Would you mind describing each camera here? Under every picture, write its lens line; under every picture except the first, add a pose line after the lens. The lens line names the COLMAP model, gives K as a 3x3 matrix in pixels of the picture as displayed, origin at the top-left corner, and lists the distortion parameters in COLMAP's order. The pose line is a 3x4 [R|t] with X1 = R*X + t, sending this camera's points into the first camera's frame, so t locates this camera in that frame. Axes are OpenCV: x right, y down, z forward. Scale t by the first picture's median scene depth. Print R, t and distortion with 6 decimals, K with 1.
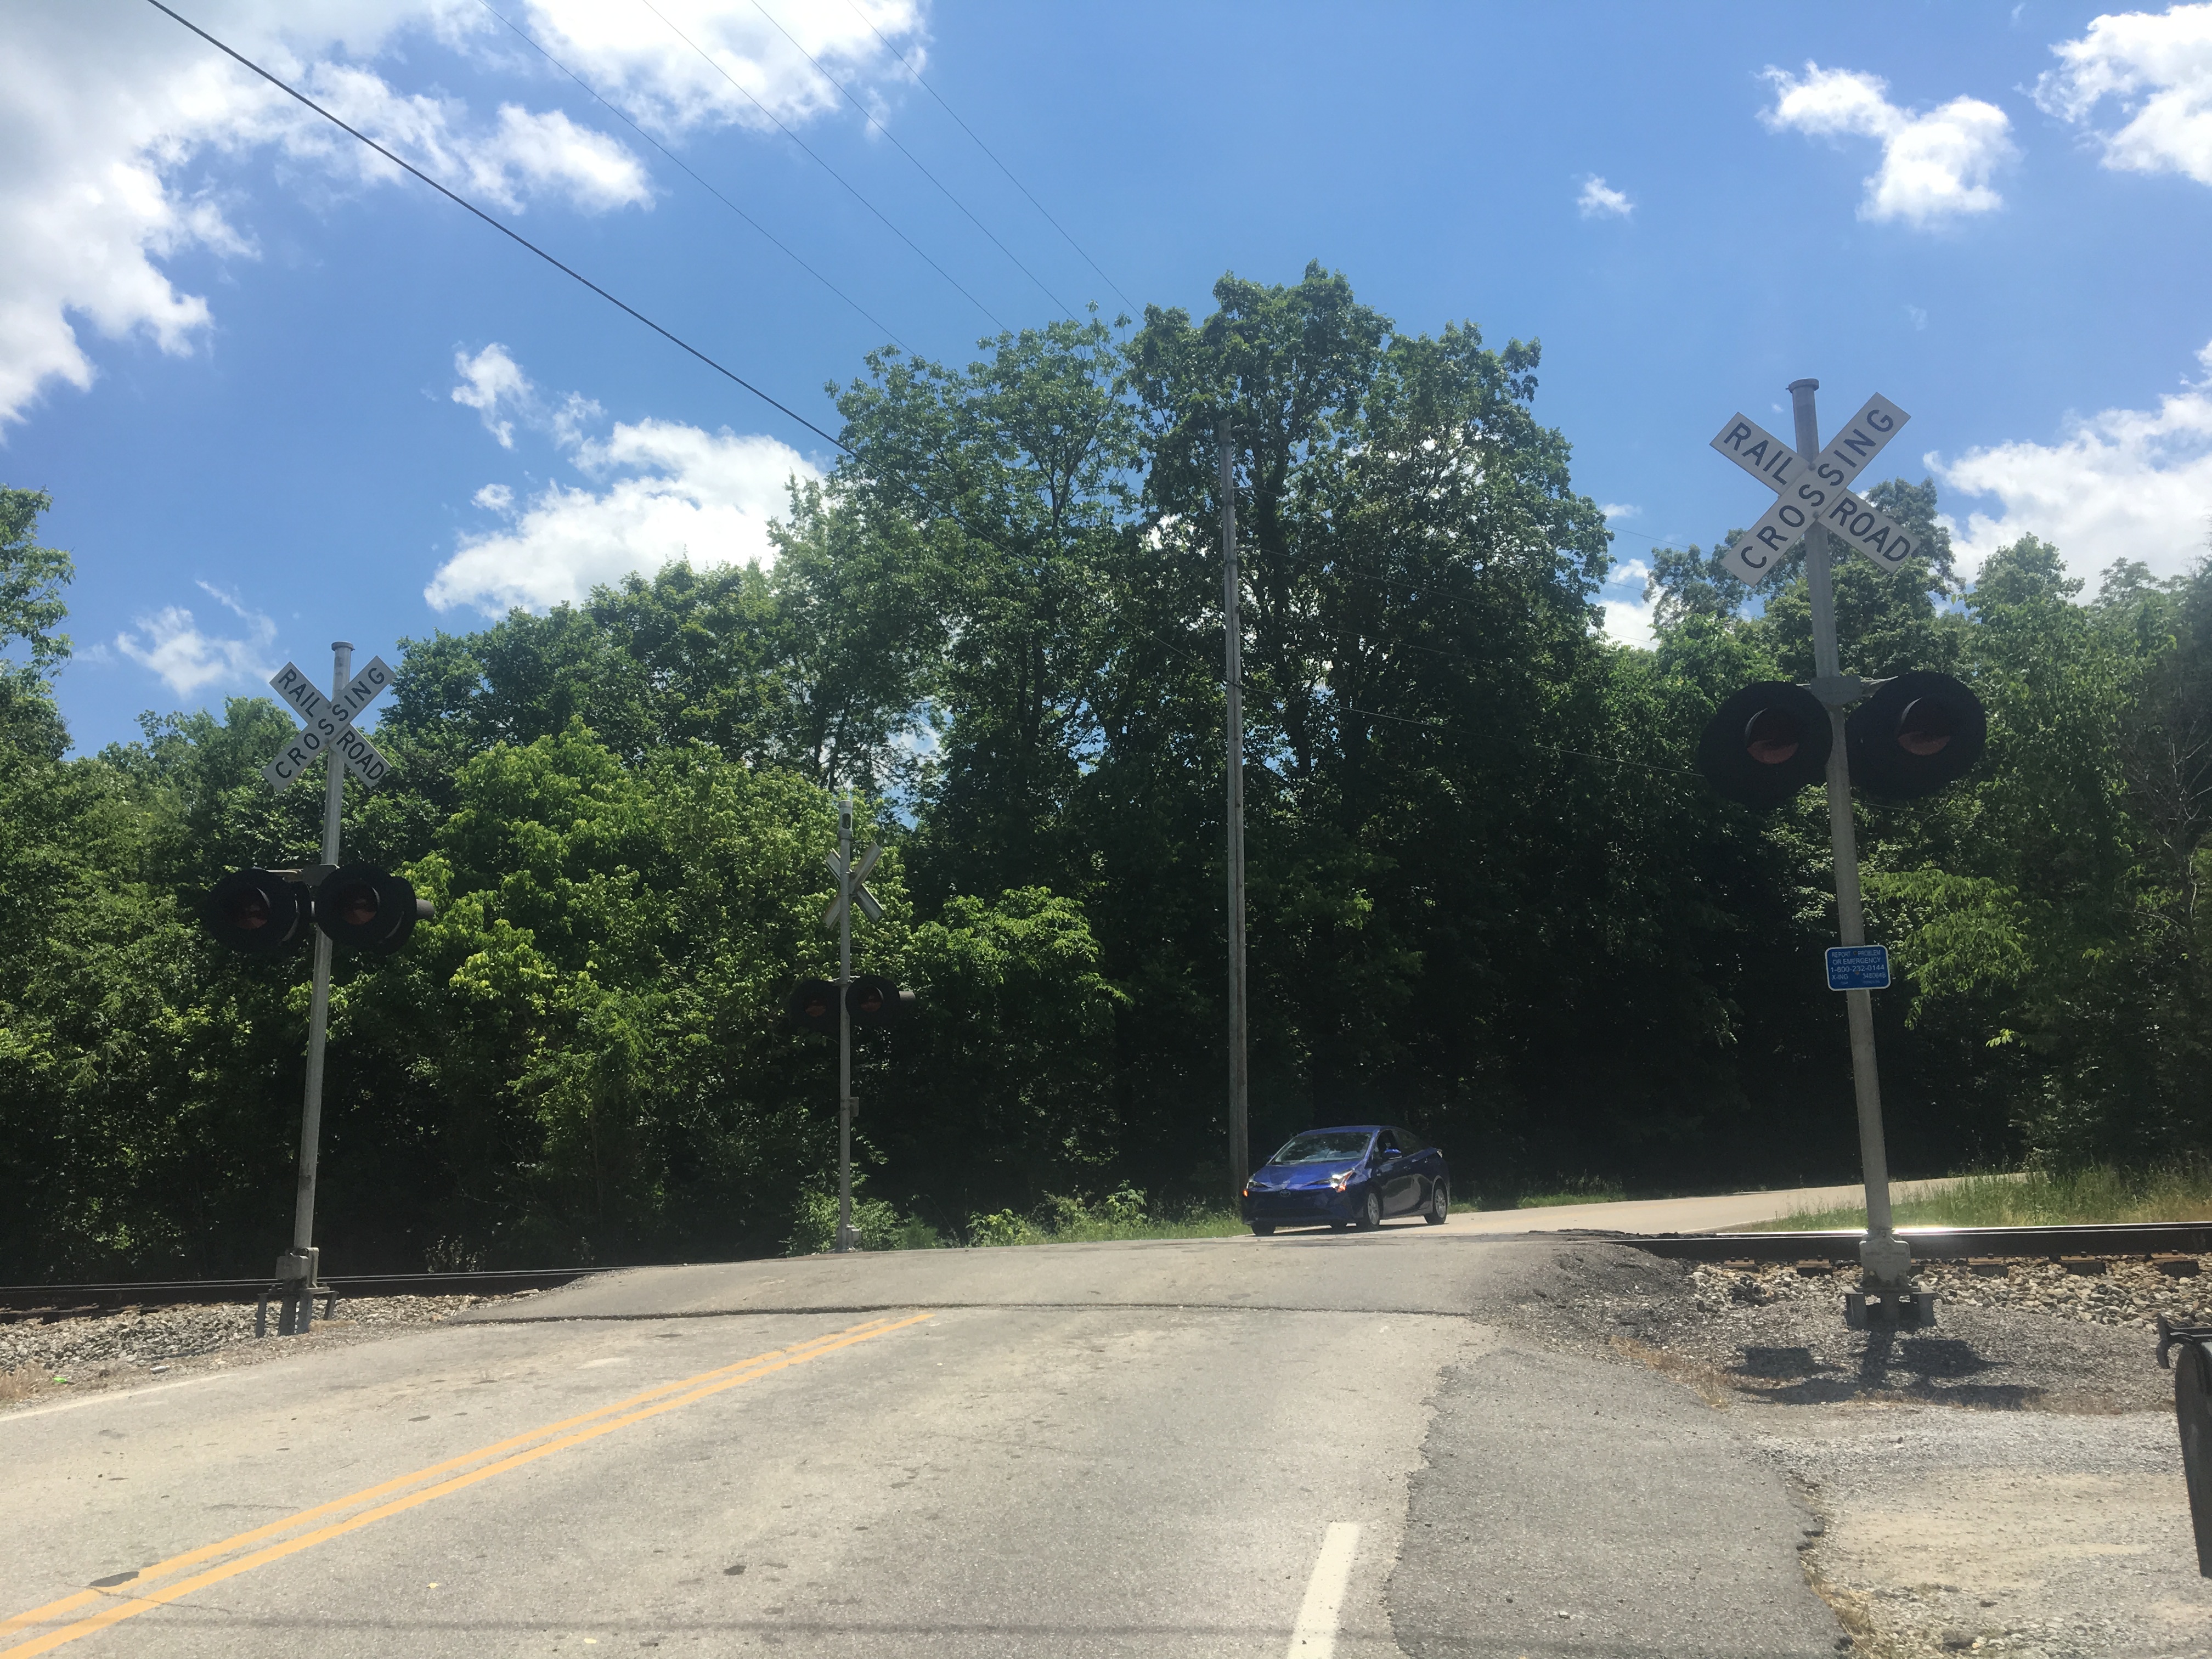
lens RADIAL K [[1882.4, 0, 1094.8], [0, 1882.4, 814.6], [0, 0, 1]] dist [0.062624, -0.100946]
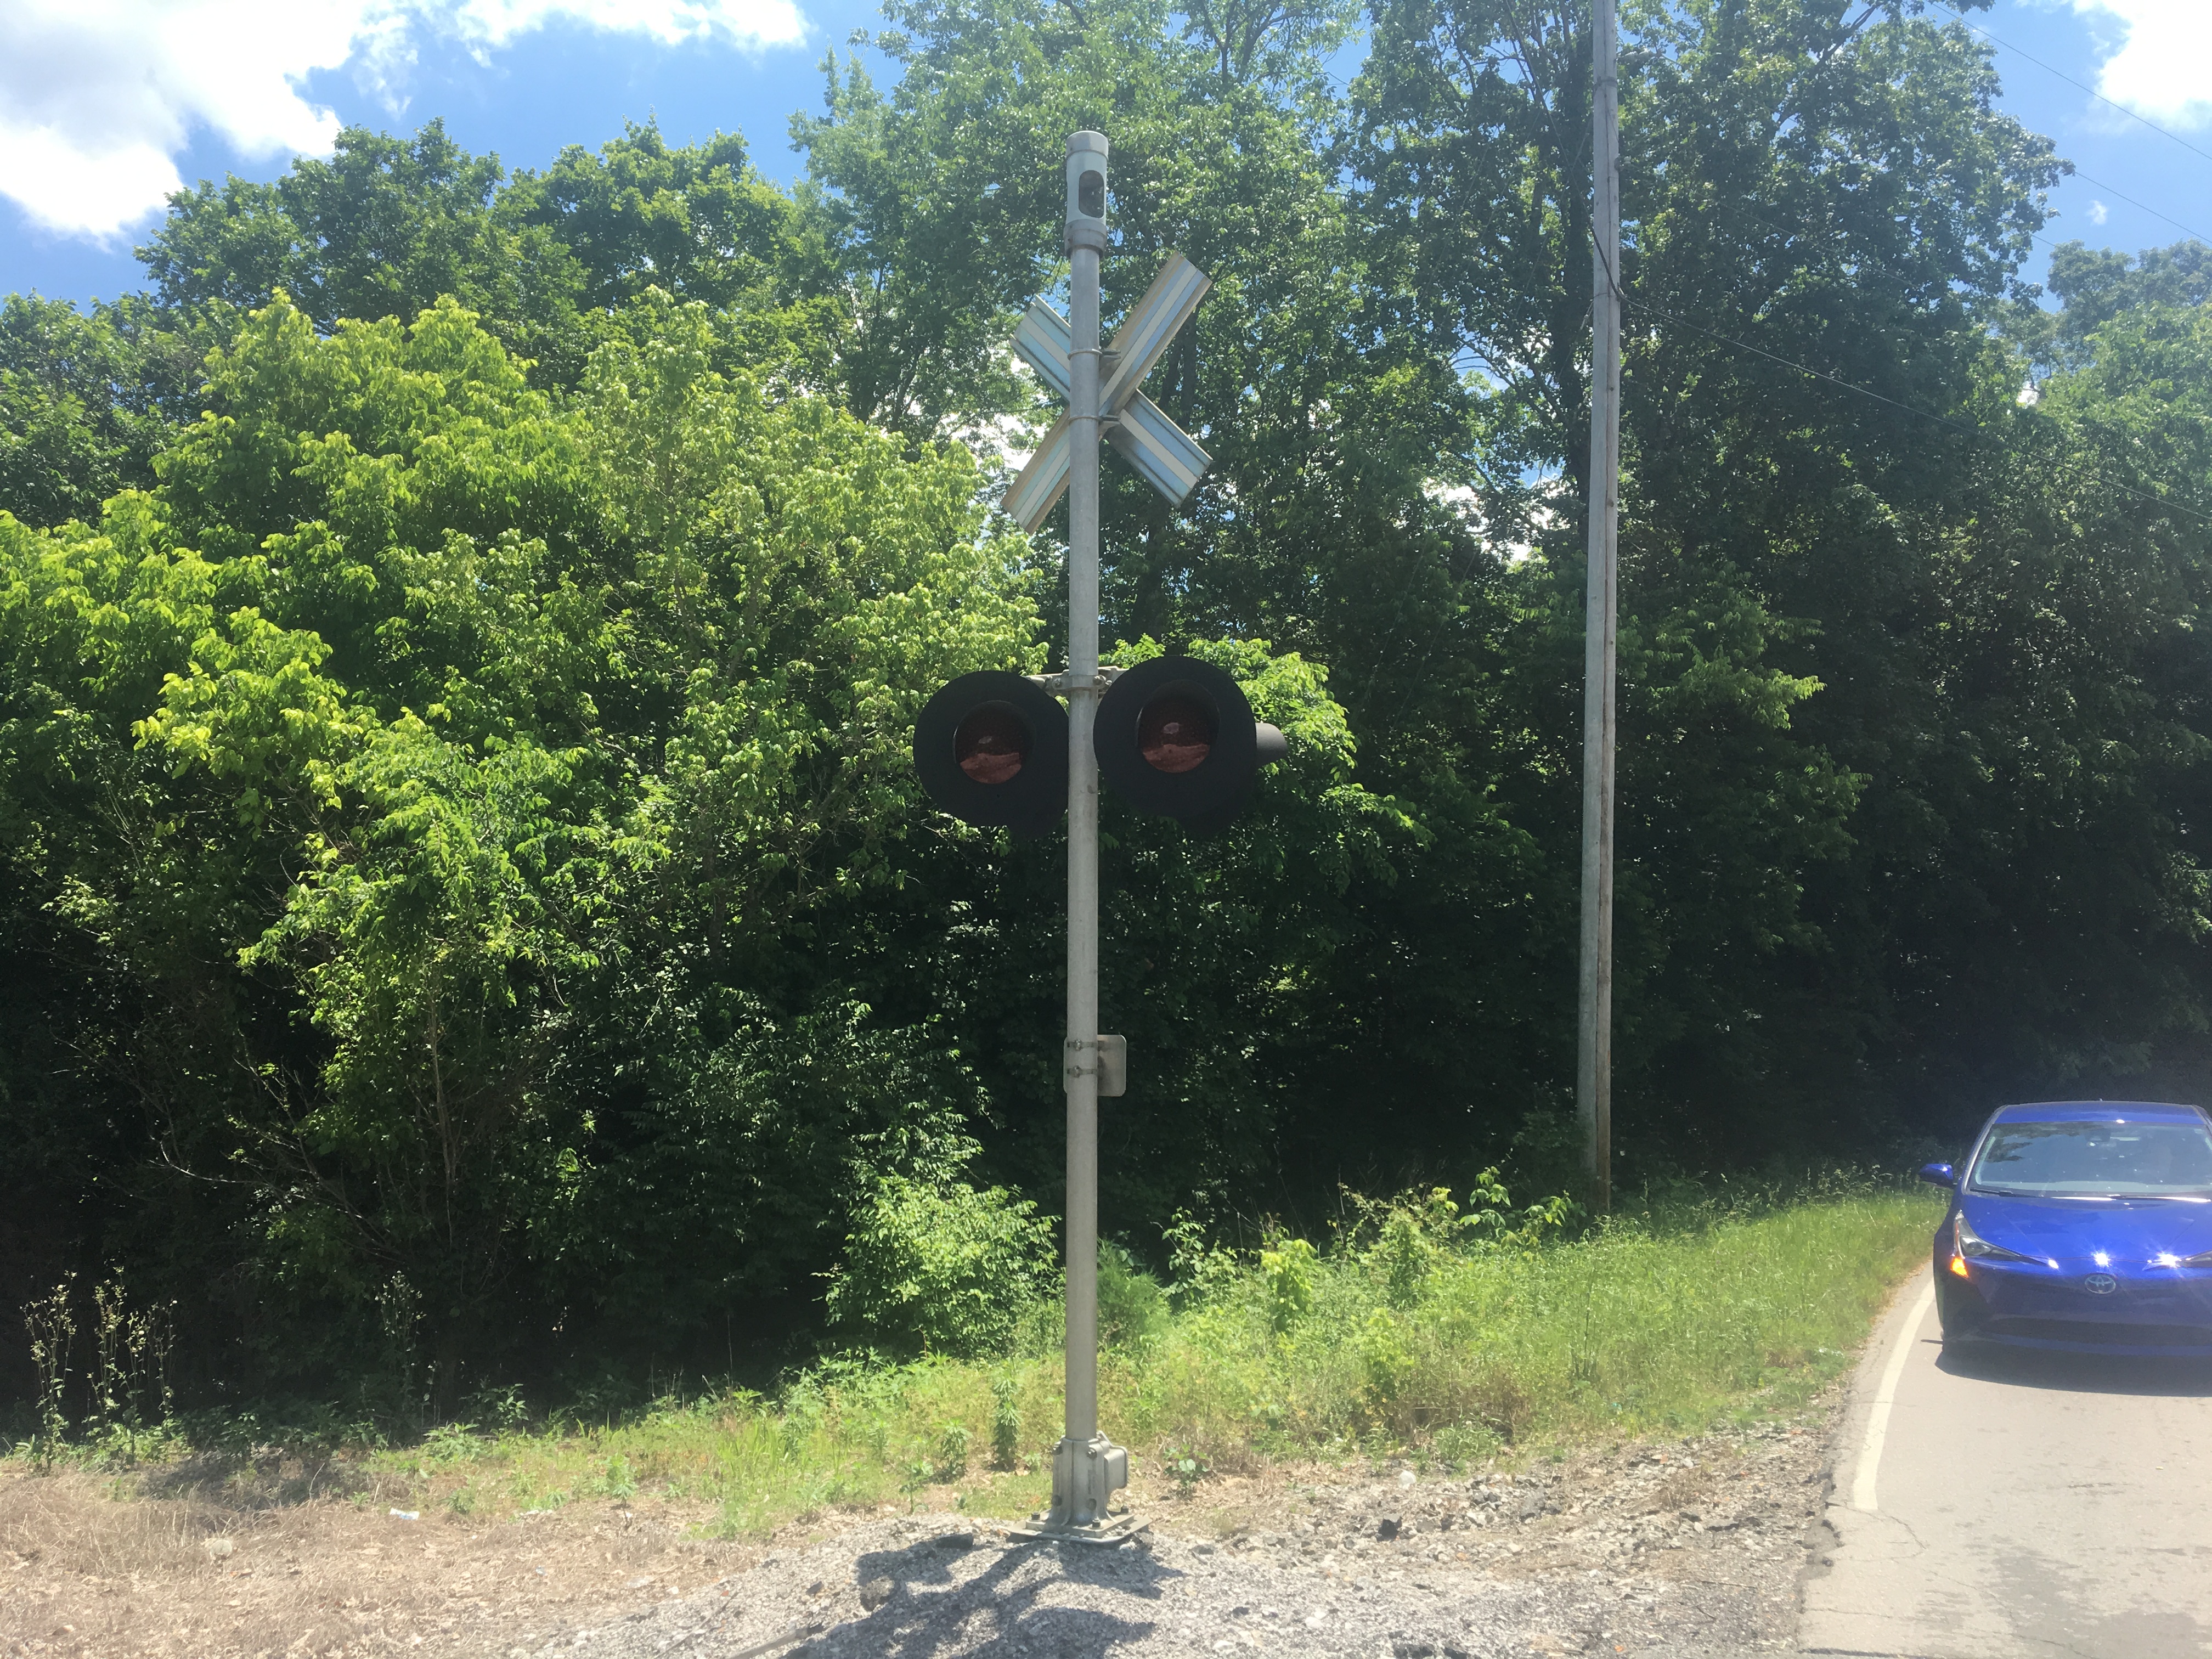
lens RADIAL K [[1847.4, 0, 1109.8], [0, 1847.4, 848.9], [0, 0, 1]] dist [0.062533, -0.094519]
pose [[0.999502, 0.030620, 0.007592, -0.080919], [-0.031166, 0.995699, 0.087249, 0.058925], [-0.004888, -0.087443, 0.996158, 0.442952]]
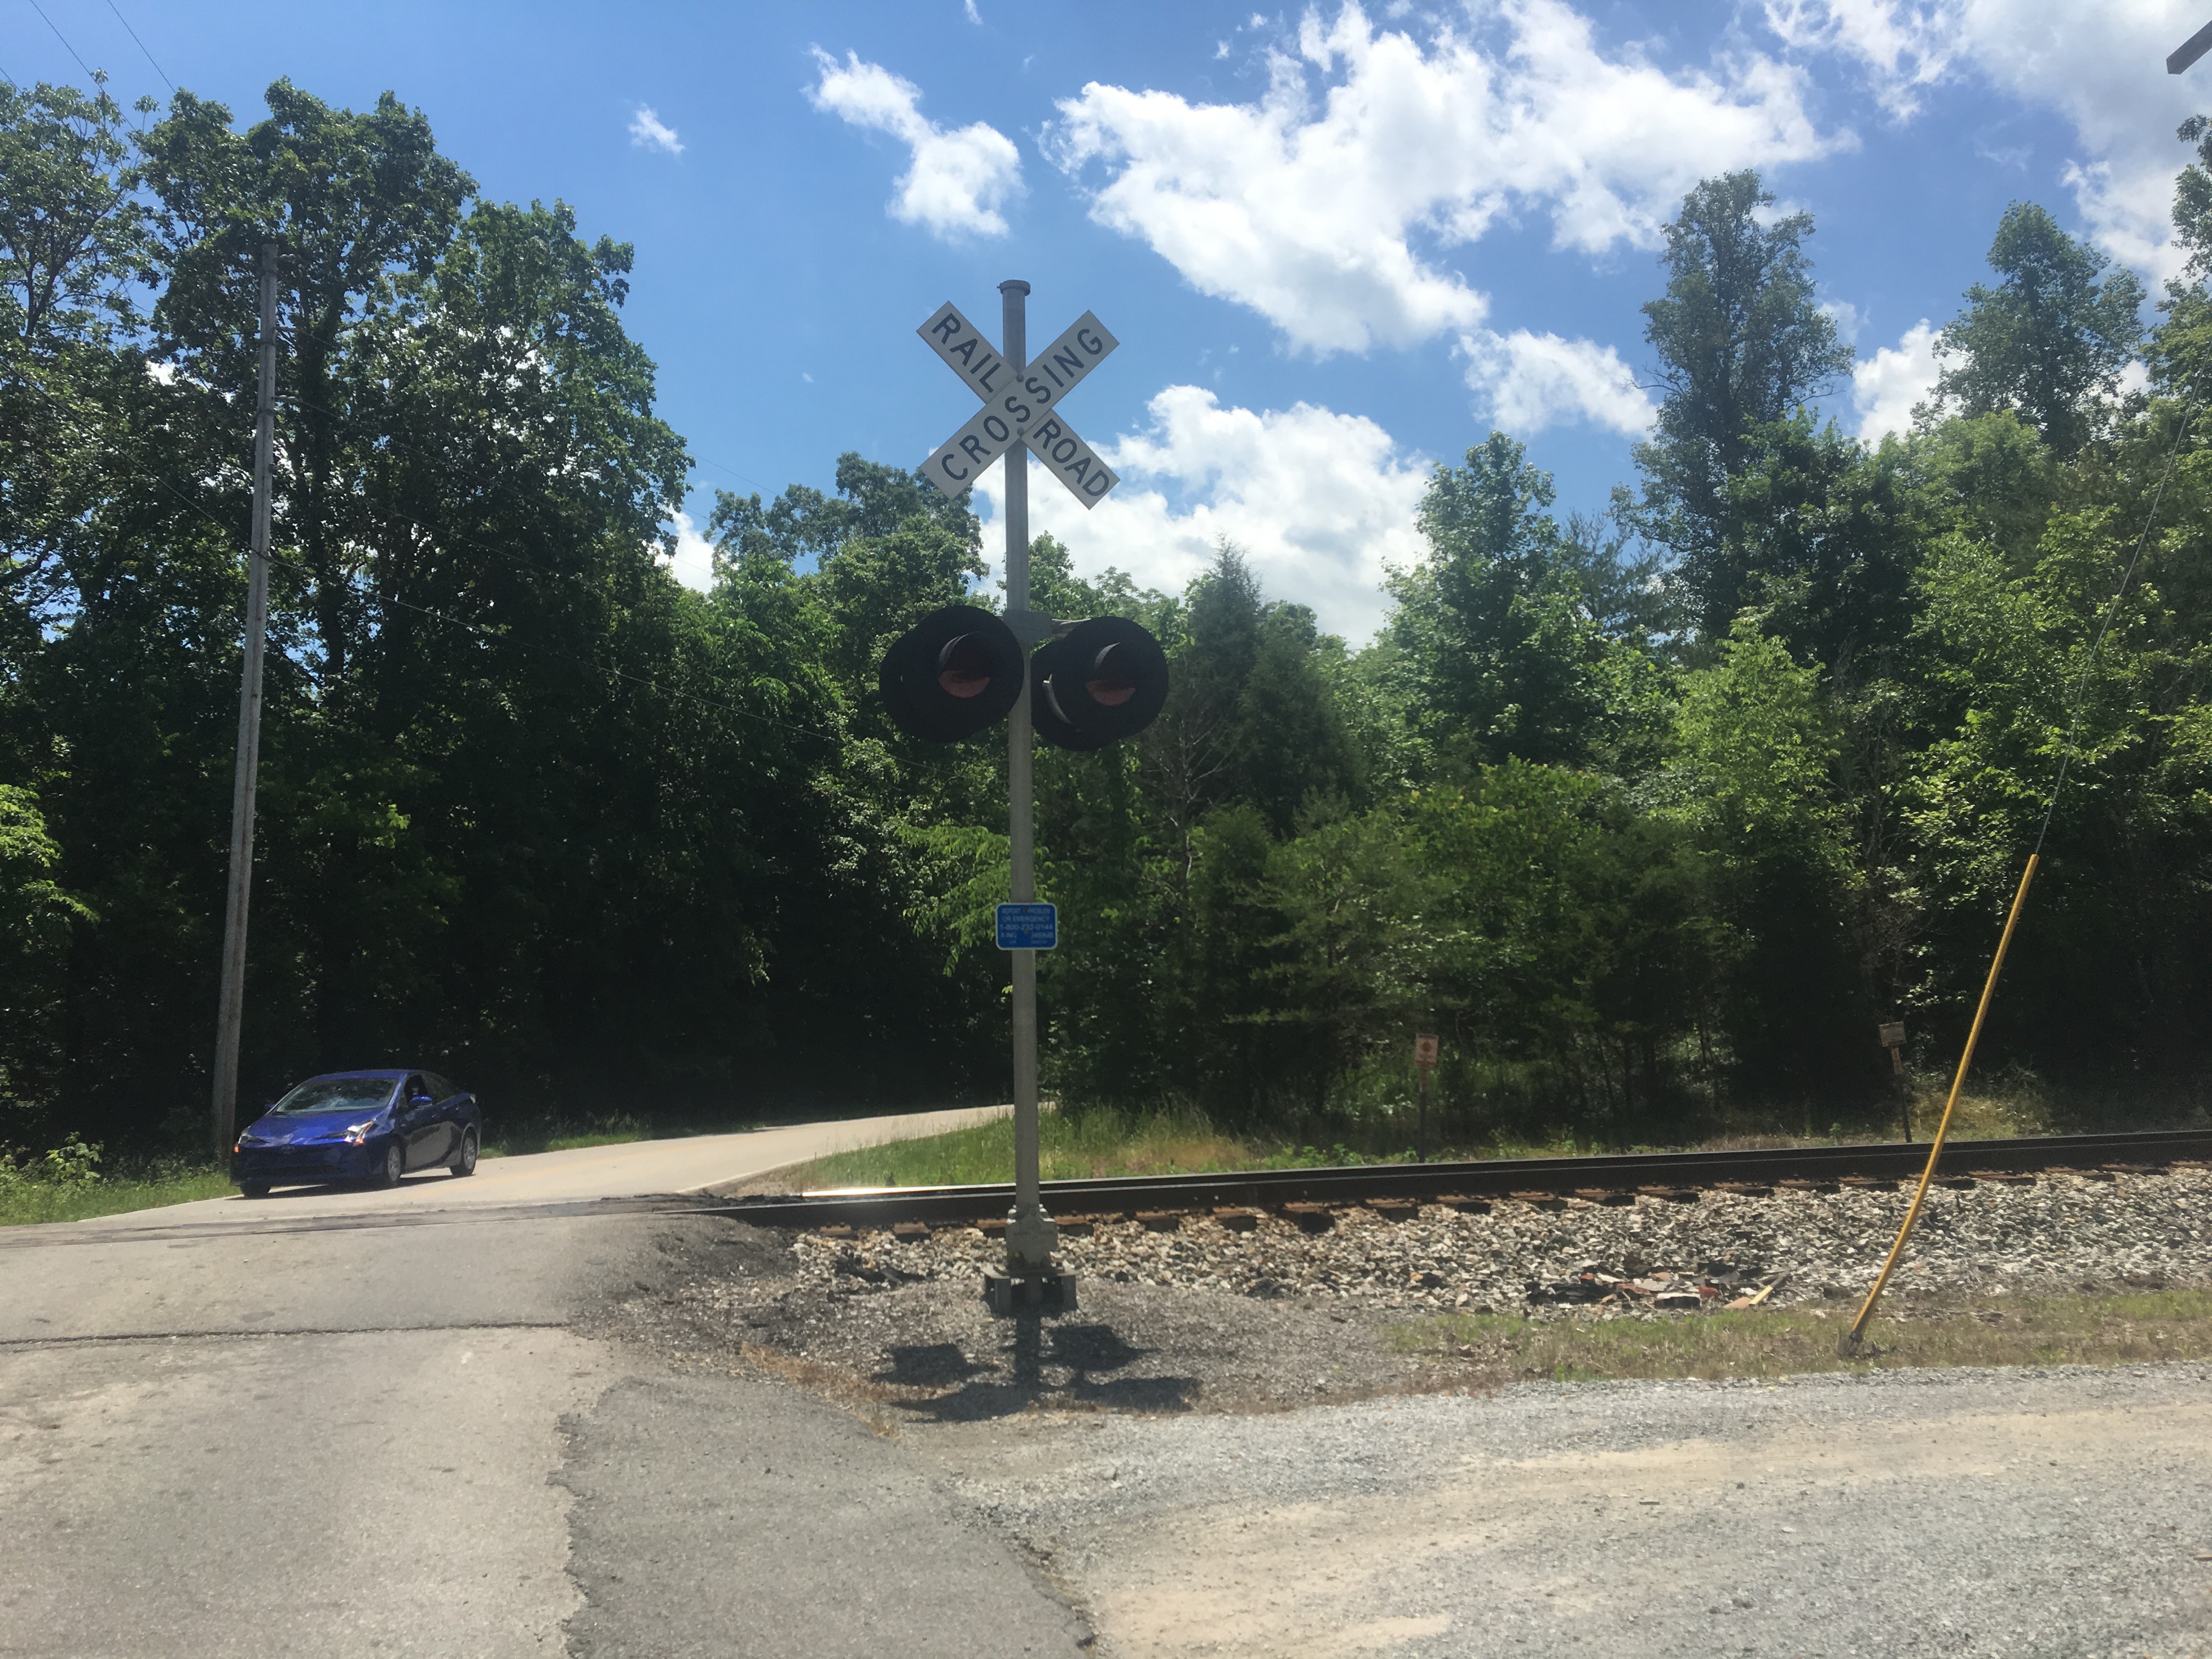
lens RADIAL K [[1847.4, 0, 1109.8], [0, 1847.4, 848.9], [0, 0, 1]] dist [0.062533, -0.094519]
pose [[0.865368, 0.065319, 0.496861, -0.004748], [-0.091652, 0.995375, 0.028772, 0.004465], [-0.492684, -0.070437, 0.867353, 0.066599]]
